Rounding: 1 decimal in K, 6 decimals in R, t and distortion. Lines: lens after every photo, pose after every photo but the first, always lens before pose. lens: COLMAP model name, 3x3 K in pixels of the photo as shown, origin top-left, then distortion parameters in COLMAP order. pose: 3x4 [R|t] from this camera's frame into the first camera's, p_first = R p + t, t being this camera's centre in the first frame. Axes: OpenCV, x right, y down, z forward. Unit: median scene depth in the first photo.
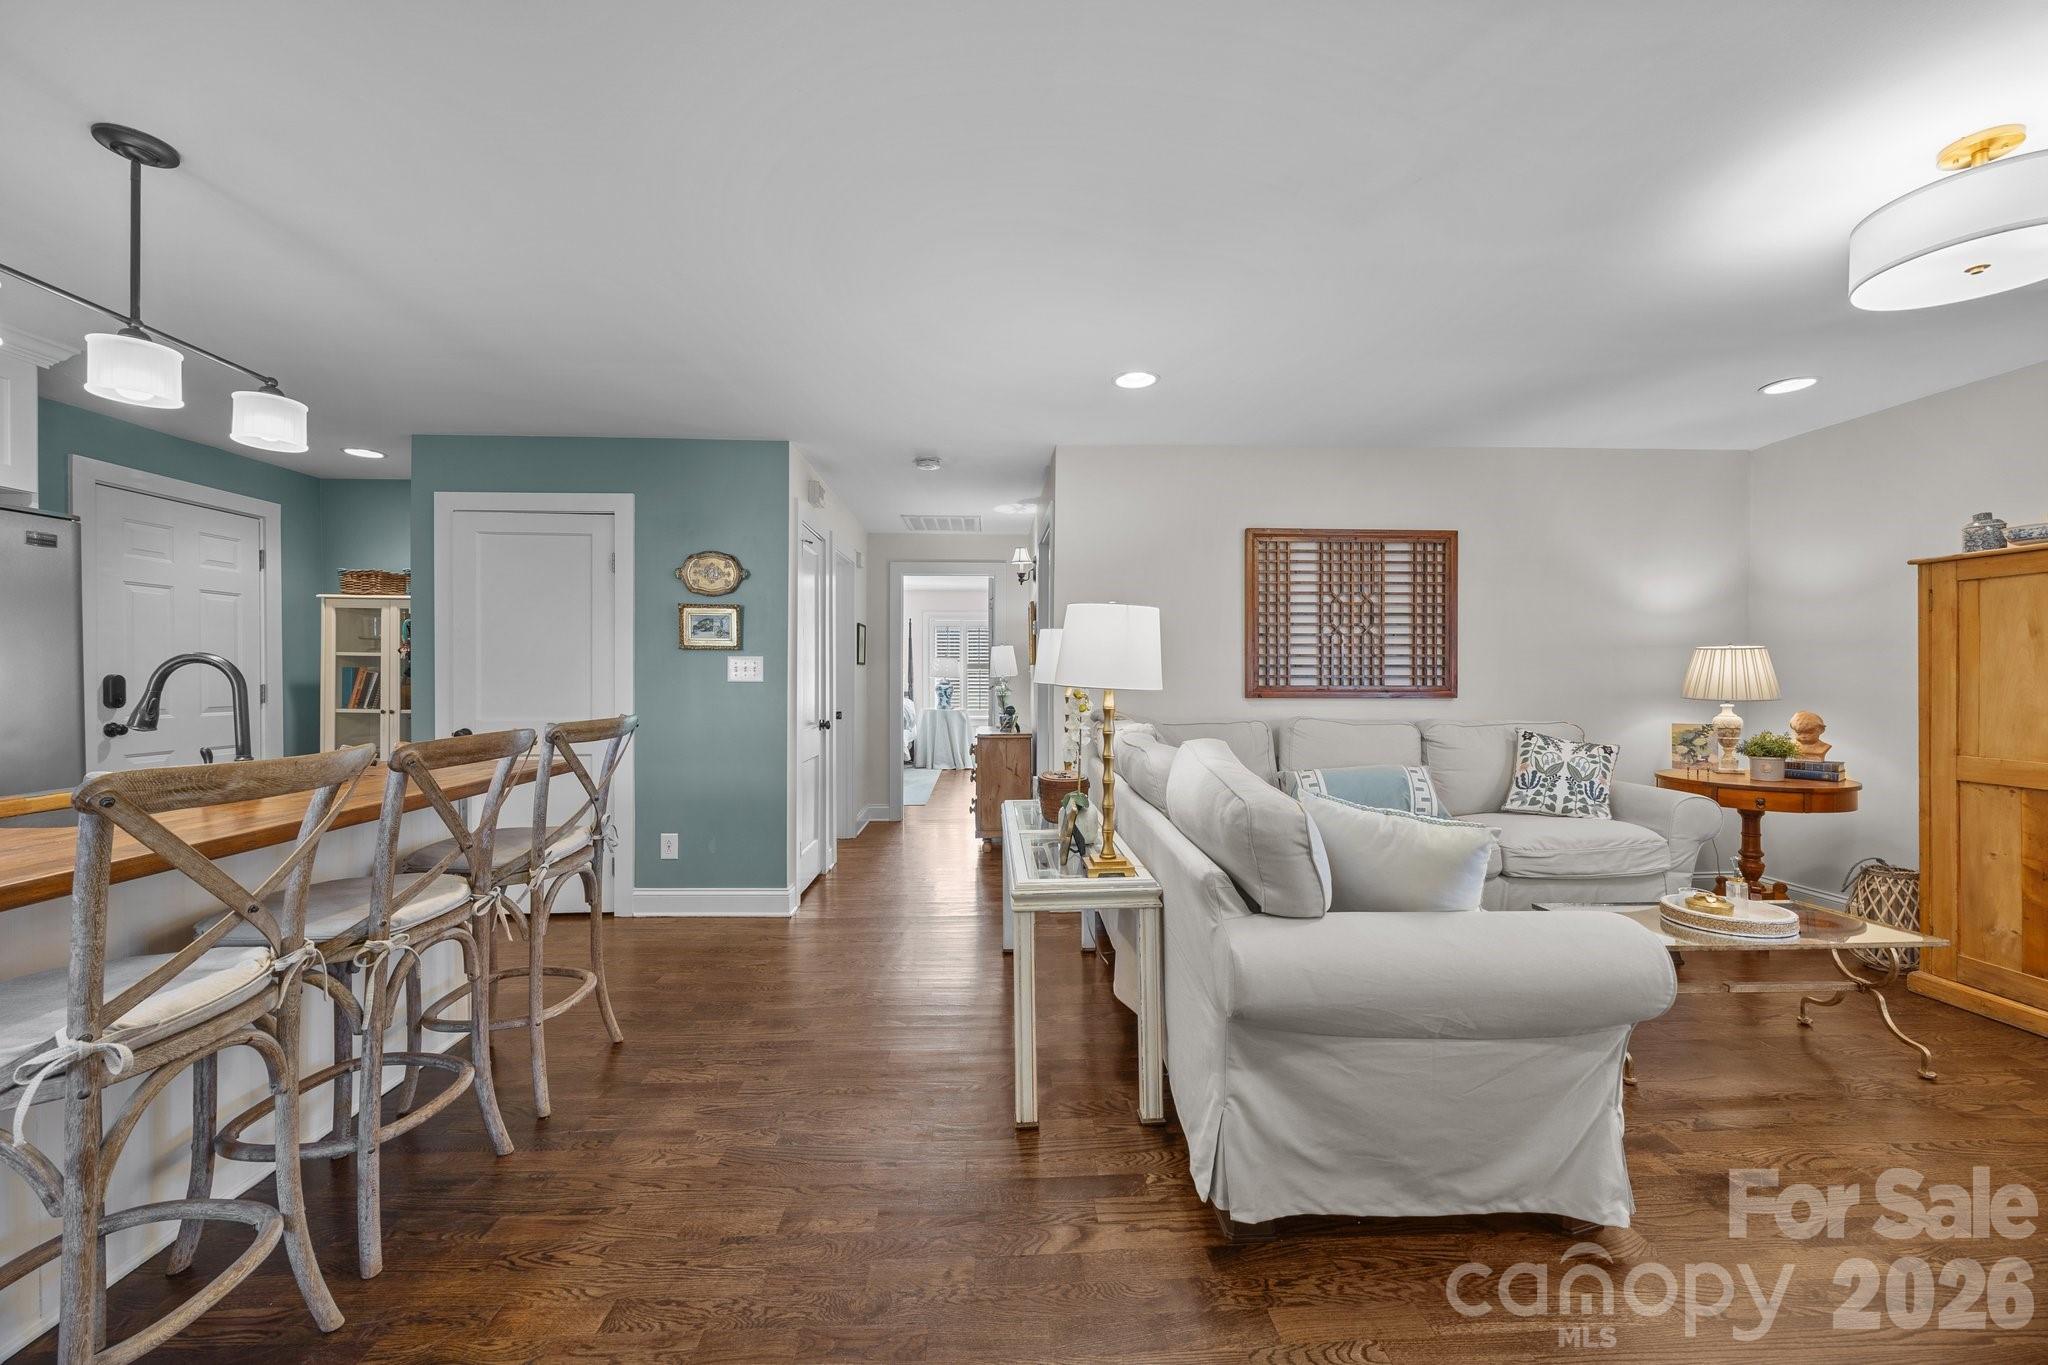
lens RADIAL K [[785.4, 0, 1028.7], [0, 785.4, 681.7], [0, 0, 1]] dist [-0.001987, -0.000352]
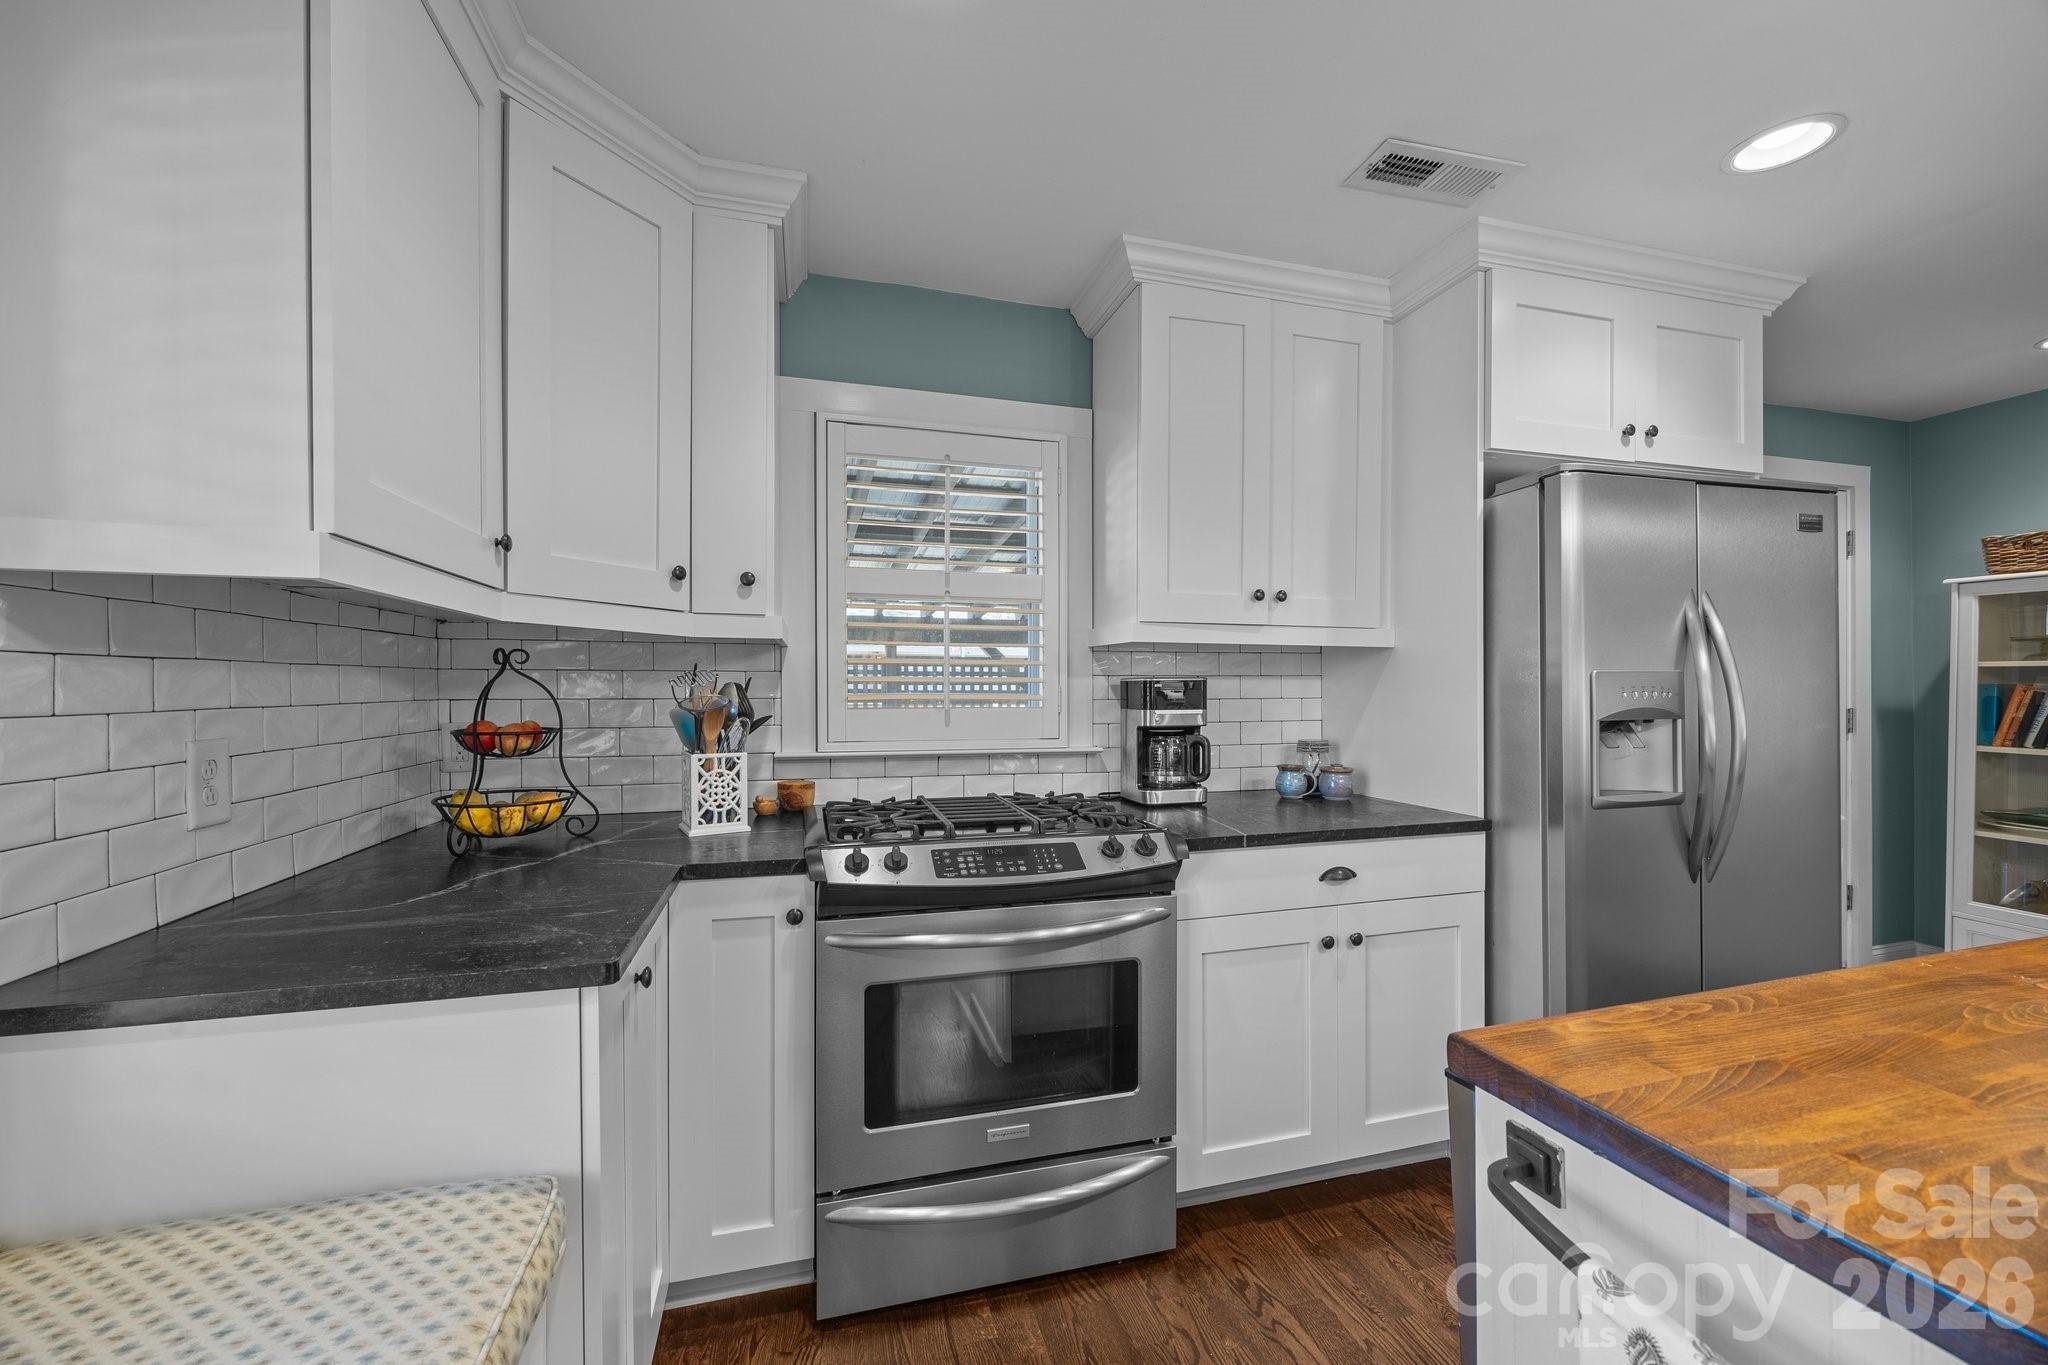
lens RADIAL K [[785.4, 0, 1015.6], [0, 785.4, 699.9], [0, 0, 1]] dist [-0.001987, -0.000352]
pose [[0.220580, 0.006399, -0.975348, -0.457868], [-0.002532, 0.999979, 0.005988, -0.008297], [0.975366, 0.001149, 0.220591, 0.052632]]
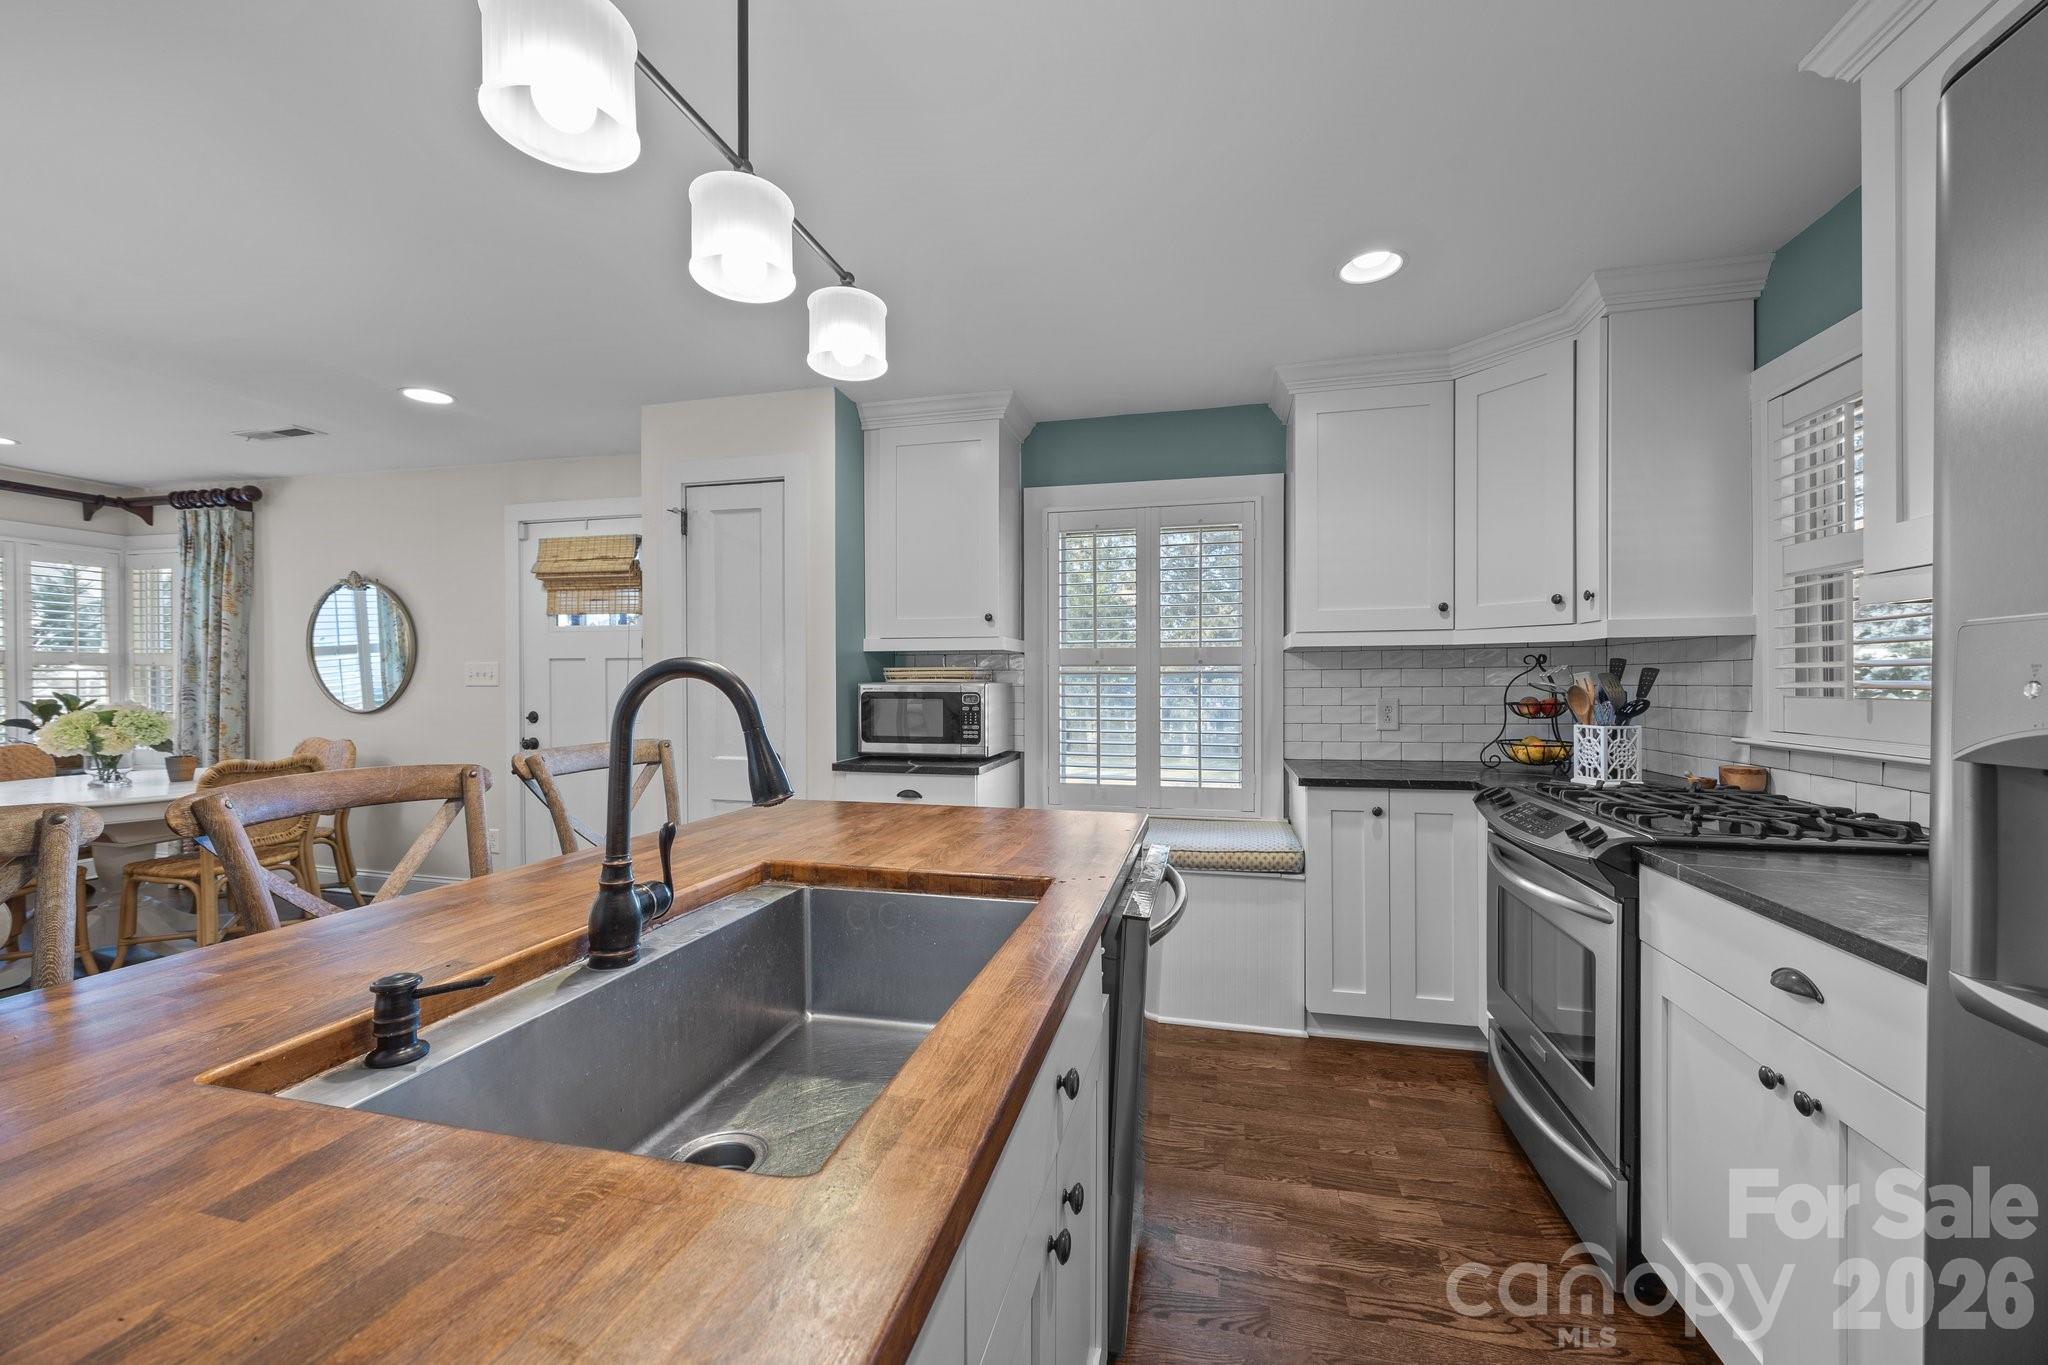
lens RADIAL K [[785.4, 0, 1010.7], [0, 785.4, 691.7], [0, 0, 1]] dist [-0.001987, -0.000352]
pose [[-0.955218, -0.004098, 0.295874, -0.685117], [0.000532, 0.999879, 0.015569, -0.010294], [-0.295902, 0.015029, -0.955100, 0.697703]]
